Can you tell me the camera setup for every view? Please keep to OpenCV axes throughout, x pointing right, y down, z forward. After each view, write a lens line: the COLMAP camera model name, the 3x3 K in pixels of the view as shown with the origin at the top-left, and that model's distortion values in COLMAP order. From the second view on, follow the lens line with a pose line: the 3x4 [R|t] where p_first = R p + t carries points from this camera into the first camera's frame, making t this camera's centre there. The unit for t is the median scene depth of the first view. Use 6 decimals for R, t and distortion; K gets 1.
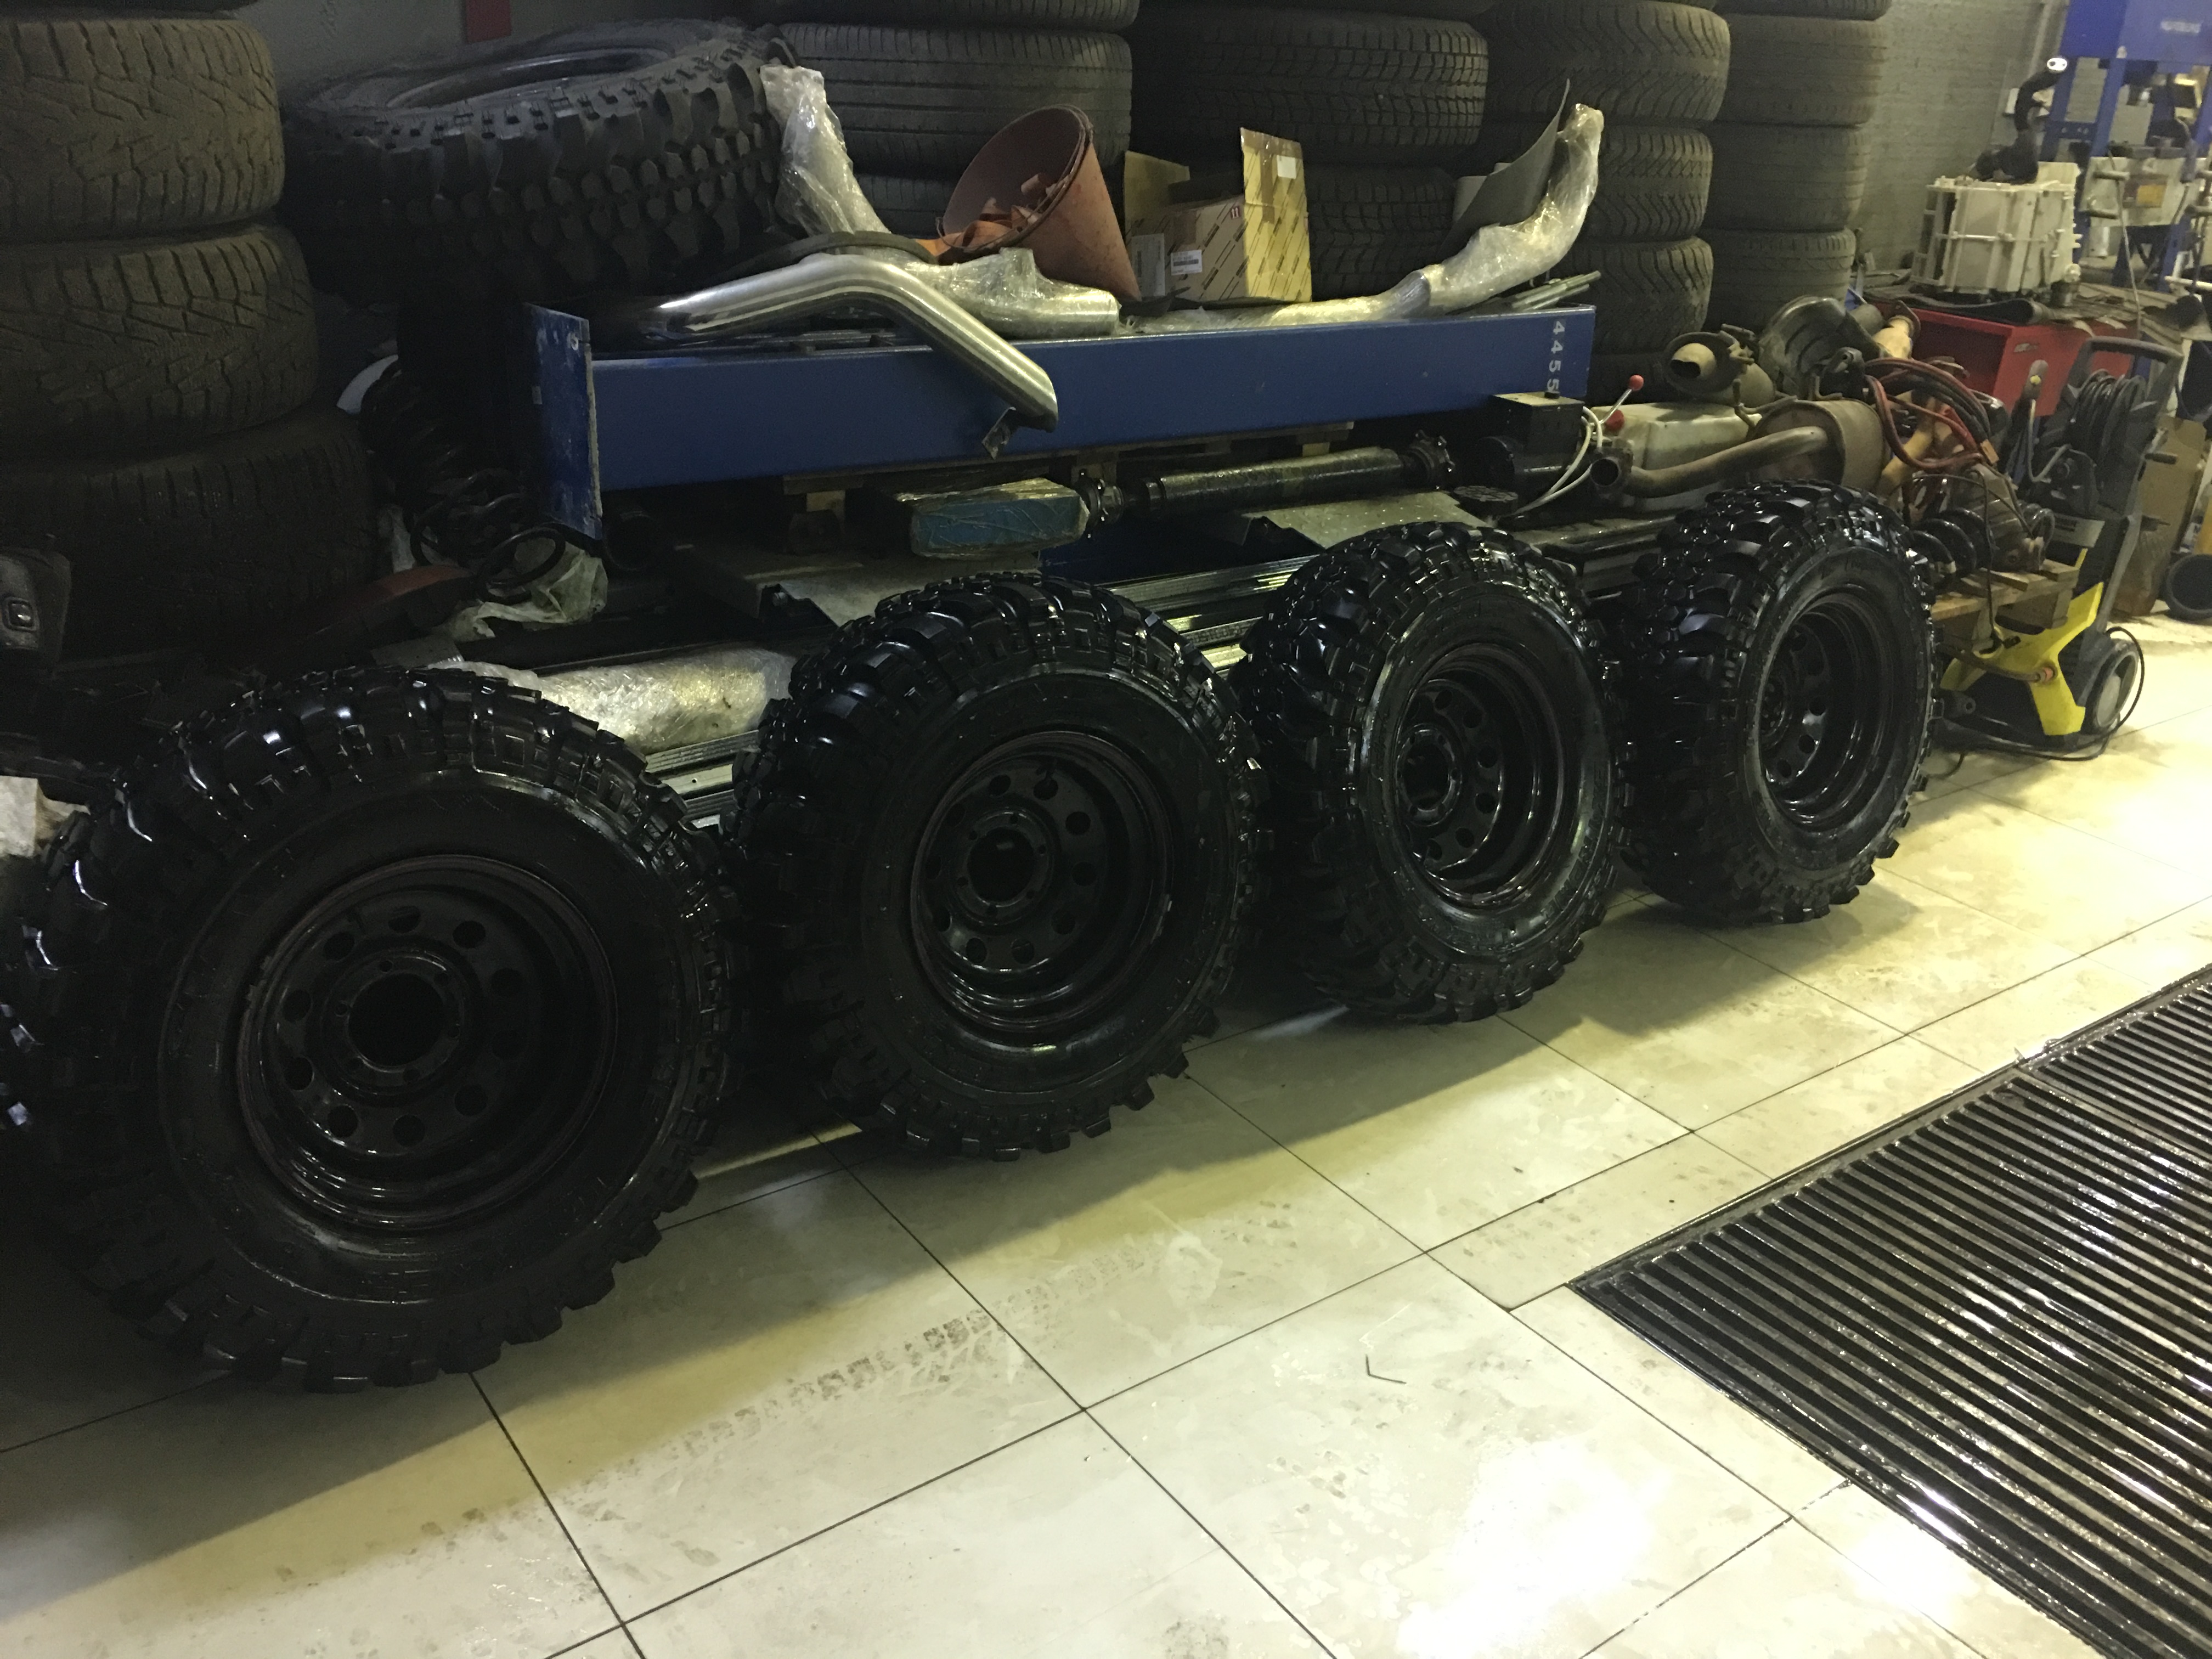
lens RADIAL K [[1891.7, 0, 1103.6], [0, 1891.7, 830.2], [0, 0, 1]] dist [-0.000980, -0.002172]
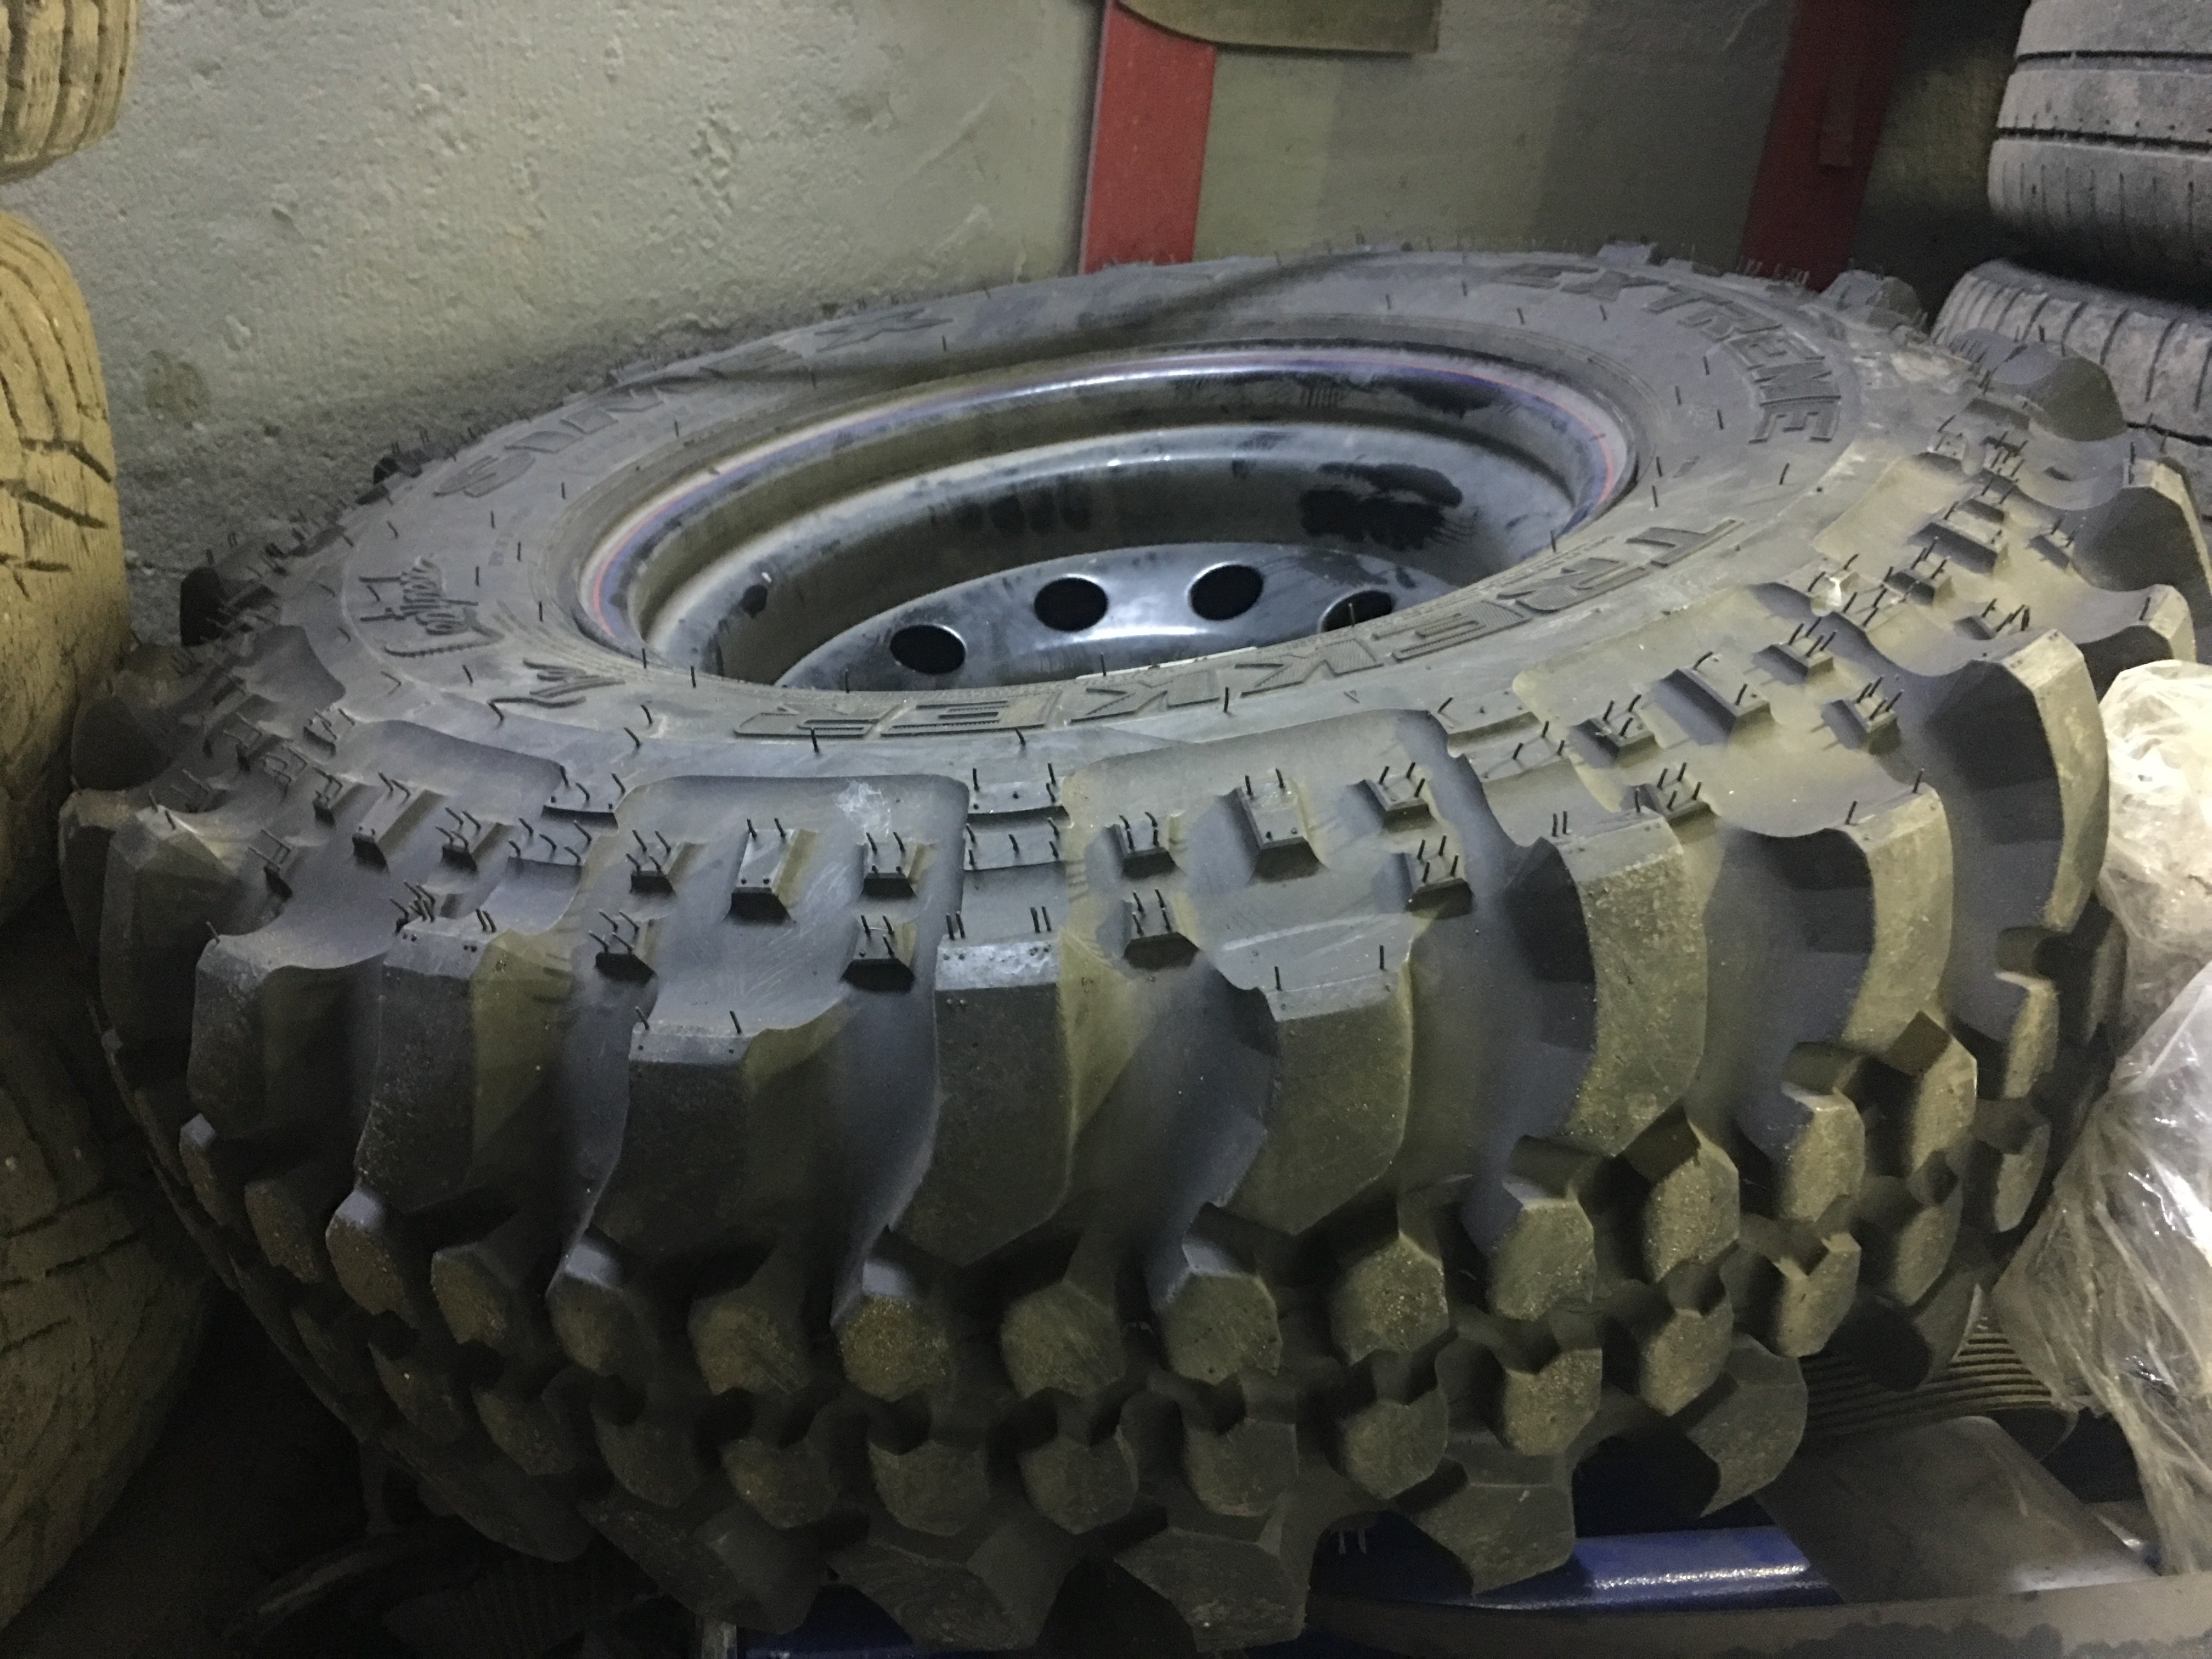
lens RADIAL K [[1891.7, 0, 1105.4], [0, 1891.7, 827.4], [0, 0, 1]] dist [-0.000980, -0.002172]
pose [[0.900435, 0.203396, -0.384508, -0.200735], [-0.213139, 0.976863, 0.017612, -0.378253], [0.379194, 0.066095, 0.922954, 0.804144]]
